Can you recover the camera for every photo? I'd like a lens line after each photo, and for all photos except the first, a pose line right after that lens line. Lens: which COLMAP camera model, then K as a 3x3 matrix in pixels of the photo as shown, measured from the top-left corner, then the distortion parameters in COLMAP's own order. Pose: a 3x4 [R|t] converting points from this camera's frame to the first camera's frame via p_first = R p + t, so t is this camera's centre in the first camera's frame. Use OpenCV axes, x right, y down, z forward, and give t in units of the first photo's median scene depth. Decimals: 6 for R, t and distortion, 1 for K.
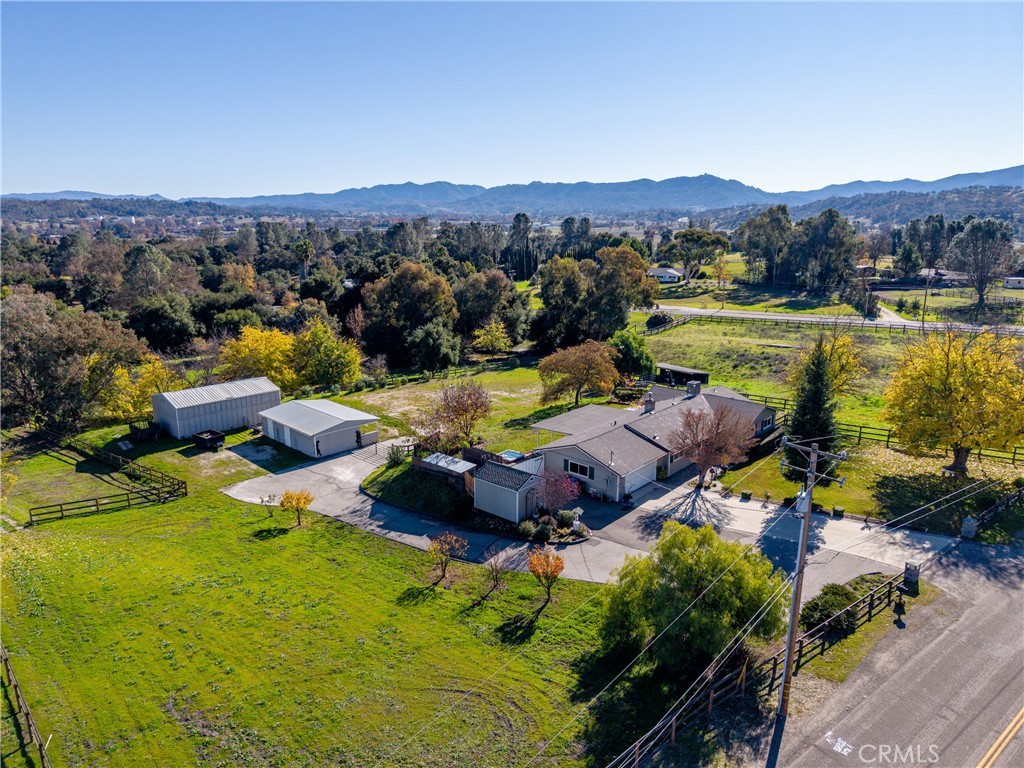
lens RADIAL K [[683.0, 0, 508.8], [0, 683.0, 380.8], [0, 0, 1]] dist [0.028179, -0.031866]
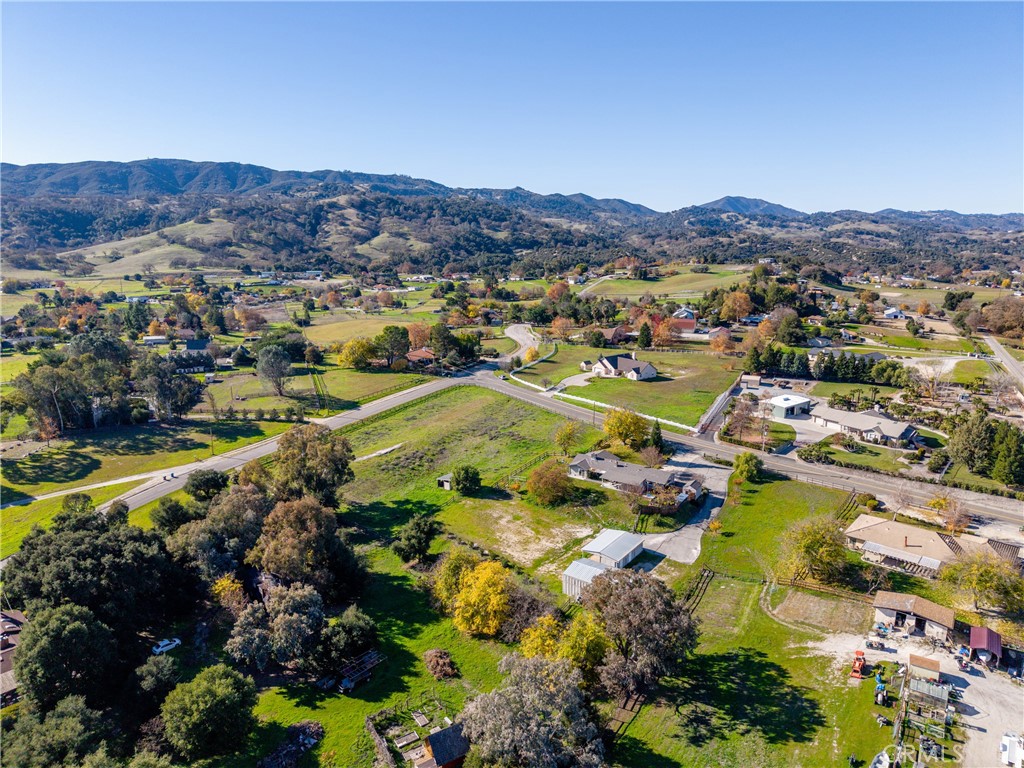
lens RADIAL K [[683.0, 0, 510.5], [0, 683.0, 380.2], [0, 0, 1]] dist [0.028179, -0.031866]
pose [[-0.144132, -0.217492, 0.965362, -1.597233], [0.236767, 0.939633, 0.247046, -0.733881], [-0.960816, 0.264173, -0.083936, 1.093600]]
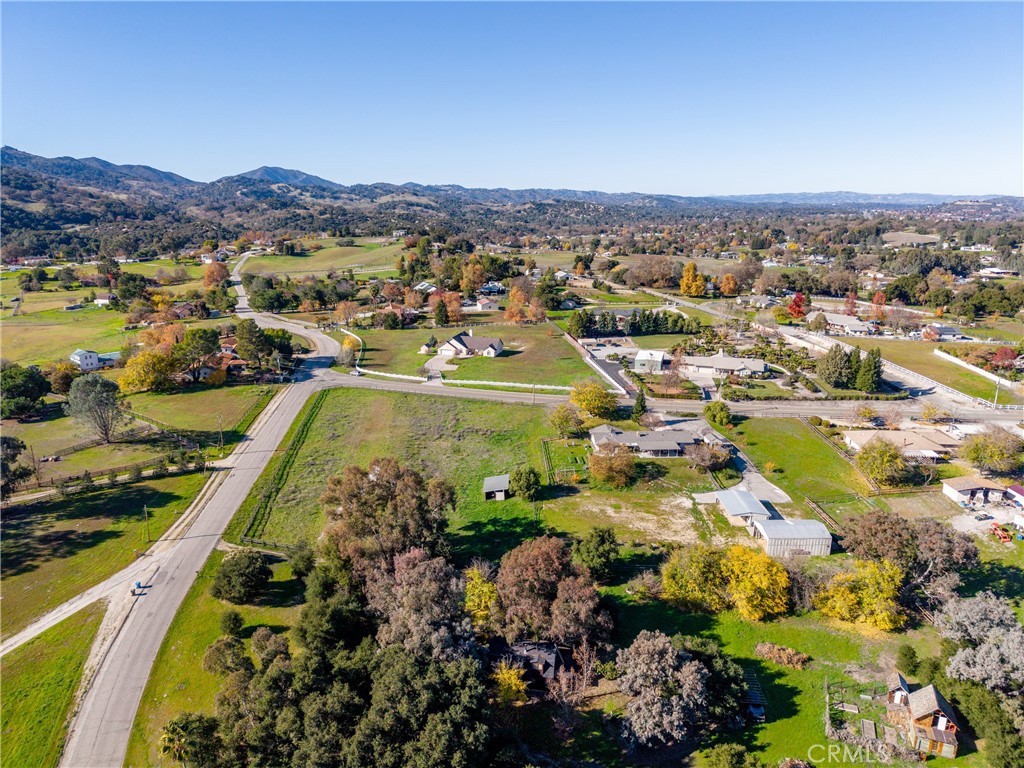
lens RADIAL K [[683.0, 0, 507.2], [0, 683.0, 380.8], [0, 0, 1]] dist [0.028179, -0.031866]
pose [[-0.706536, -0.185371, 0.682968, -0.903320], [0.165153, 0.895244, 0.413839, -0.992680], [-0.688136, 0.405186, -0.601907, 2.100431]]
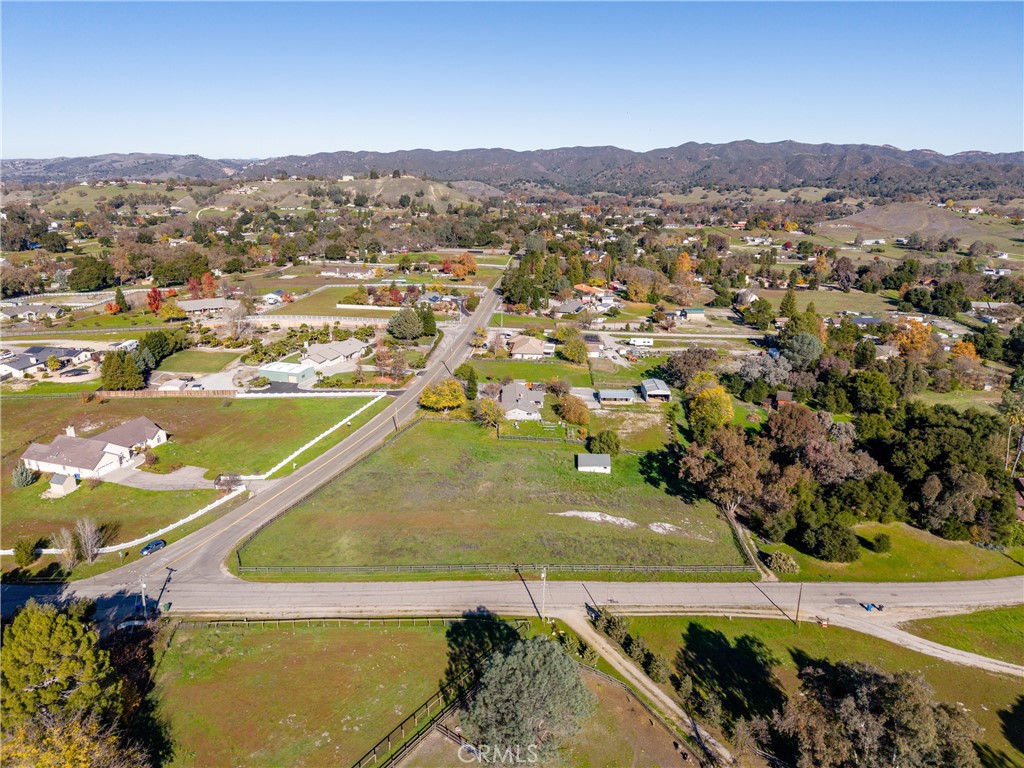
lens RADIAL K [[683.0, 0, 510.1], [0, 683.0, 392.5], [0, 0, 1]] dist [0.028179, -0.031866]
pose [[-0.724822, 0.209220, -0.656399, 1.731485], [-0.171084, 0.868265, 0.465668, -1.083180], [0.667355, 0.449826, -0.593543, 2.089922]]
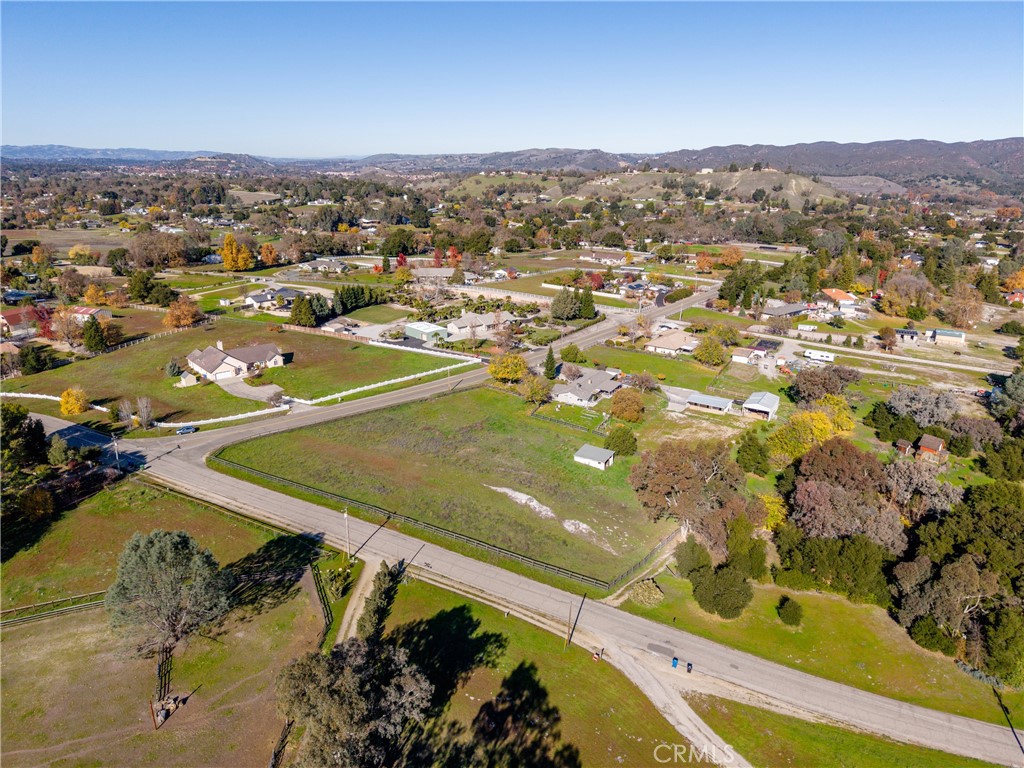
lens RADIAL K [[683.0, 0, 509.5], [0, 683.0, 383.8], [0, 0, 1]] dist [0.028179, -0.031866]
pose [[-0.976858, 0.055639, -0.206527, 0.895402], [-0.062400, 0.849437, 0.523988, -1.171576], [0.204586, 0.524749, -0.826307, 2.582228]]
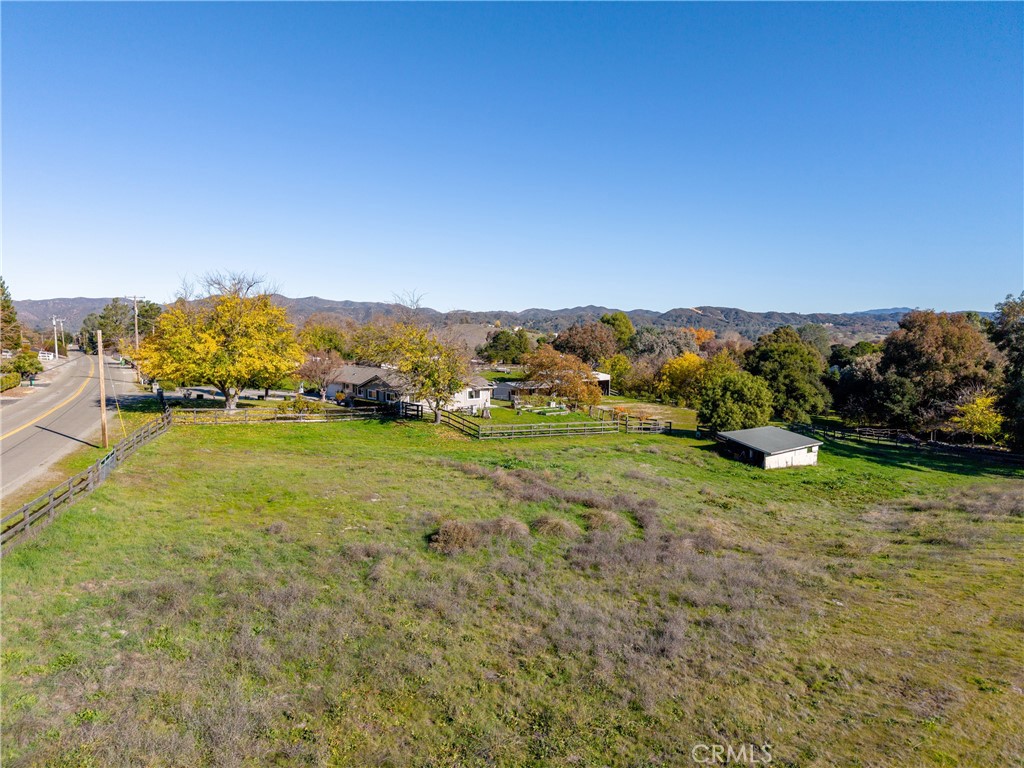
lens RADIAL K [[683.0, 0, 505.3], [0, 683.0, 386.6], [0, 0, 1]] dist [0.028179, -0.031866]
pose [[-0.161538, 0.078025, -0.983777, 1.038559], [-0.238228, 0.964305, 0.115598, -0.091978], [0.957681, 0.253037, -0.137184, 0.973981]]
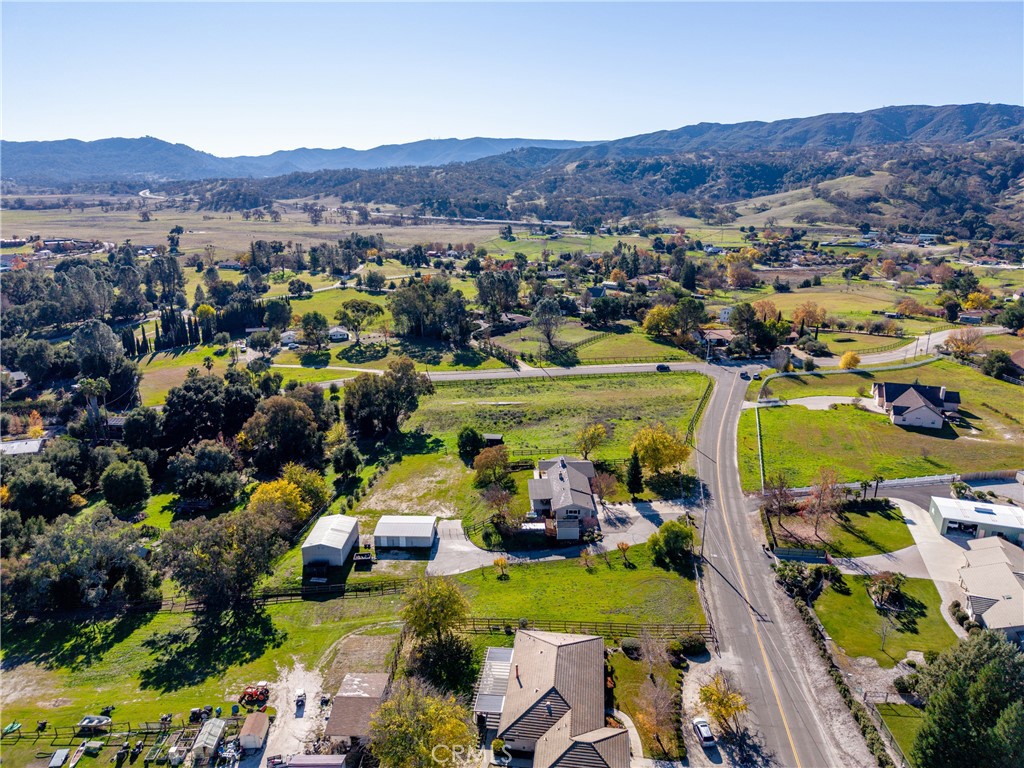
lens RADIAL K [[683.0, 0, 512.5], [0, 683.0, 386.6], [0, 0, 1]] dist [0.028179, -0.031866]
pose [[0.736718, -0.197435, 0.646735, -0.997581], [0.158497, 0.980200, 0.118686, -0.412367], [-0.657362, 0.015068, 0.753424, -0.493534]]
